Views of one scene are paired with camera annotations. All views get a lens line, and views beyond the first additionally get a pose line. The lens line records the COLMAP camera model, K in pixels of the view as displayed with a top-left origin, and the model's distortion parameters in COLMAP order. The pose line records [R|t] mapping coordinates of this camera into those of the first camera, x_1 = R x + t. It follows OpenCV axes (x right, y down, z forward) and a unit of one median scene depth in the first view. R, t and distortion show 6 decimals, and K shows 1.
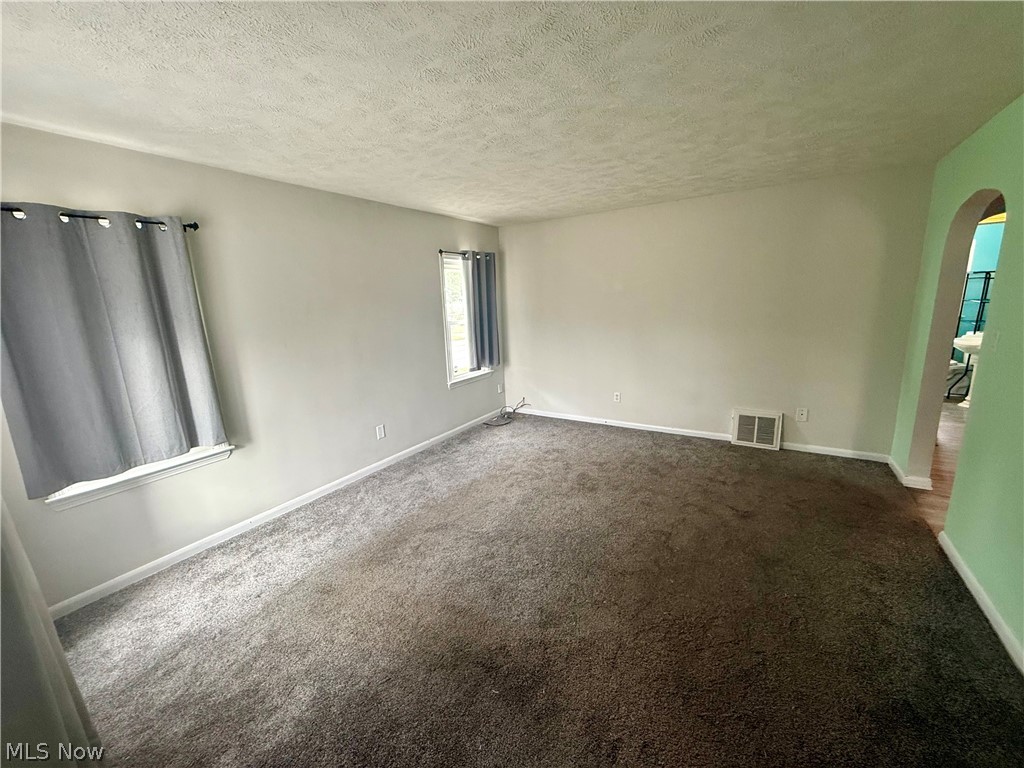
lens RADIAL K [[408.4, 0, 509.4], [0, 408.4, 386.4], [0, 0, 1]] dist [-0.000710, 0.000256]
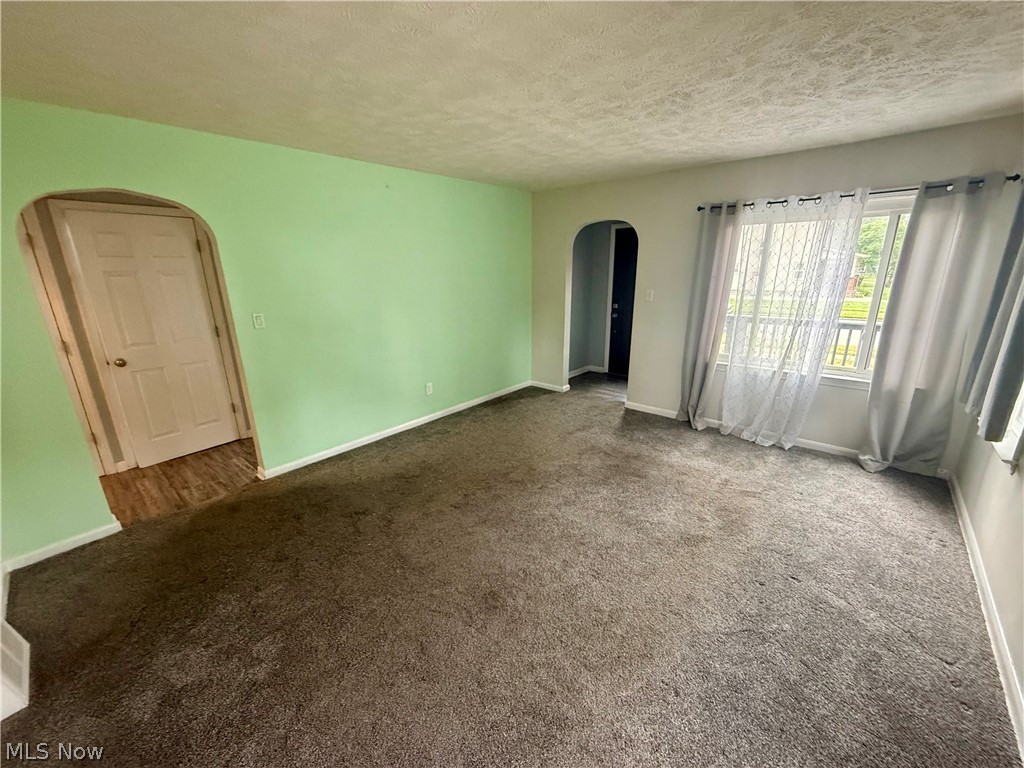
lens RADIAL K [[408.4, 0, 505.3], [0, 408.4, 383.2], [0, 0, 1]] dist [-0.000710, 0.000256]
pose [[-0.984993, 0.010818, 0.172257, 0.046636], [0.090927, 0.880831, 0.464617, -0.286047], [-0.146703, 0.473307, -0.868596, 1.259916]]
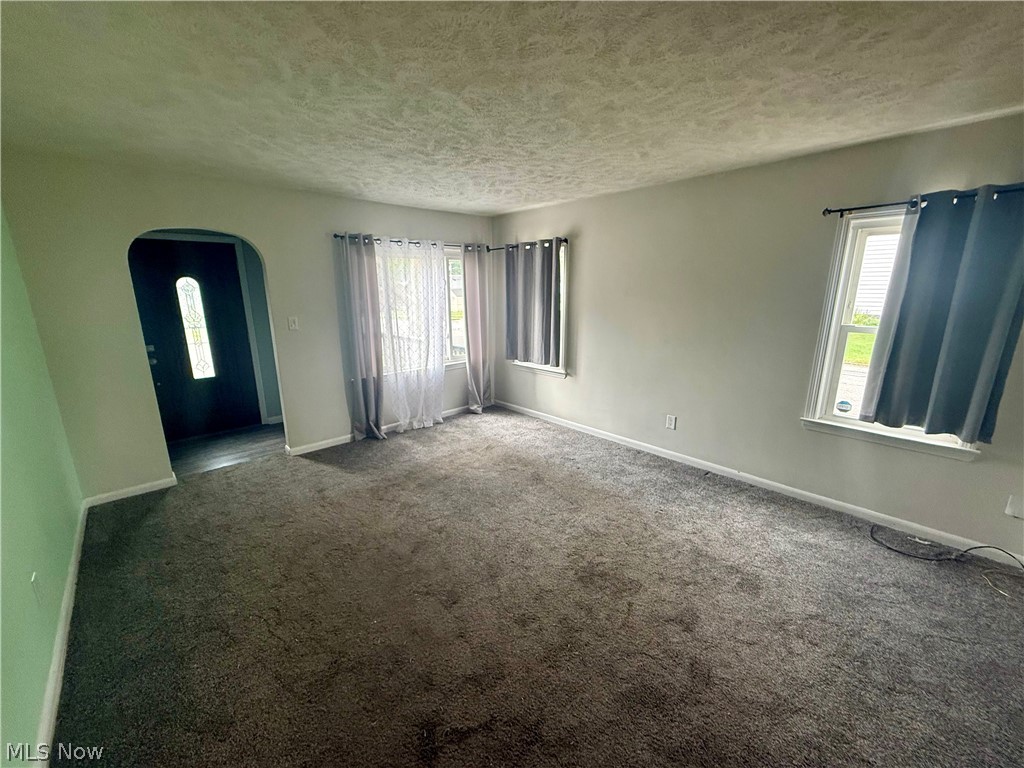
lens RADIAL K [[408.4, 0, 506.3], [0, 408.4, 386.2], [0, 0, 1]] dist [-0.000710, 0.000256]
pose [[-0.257648, 0.270989, -0.927460, 0.697091], [-0.189077, 0.927169, 0.323429, -0.218205], [0.947559, 0.258693, -0.187646, 0.822355]]
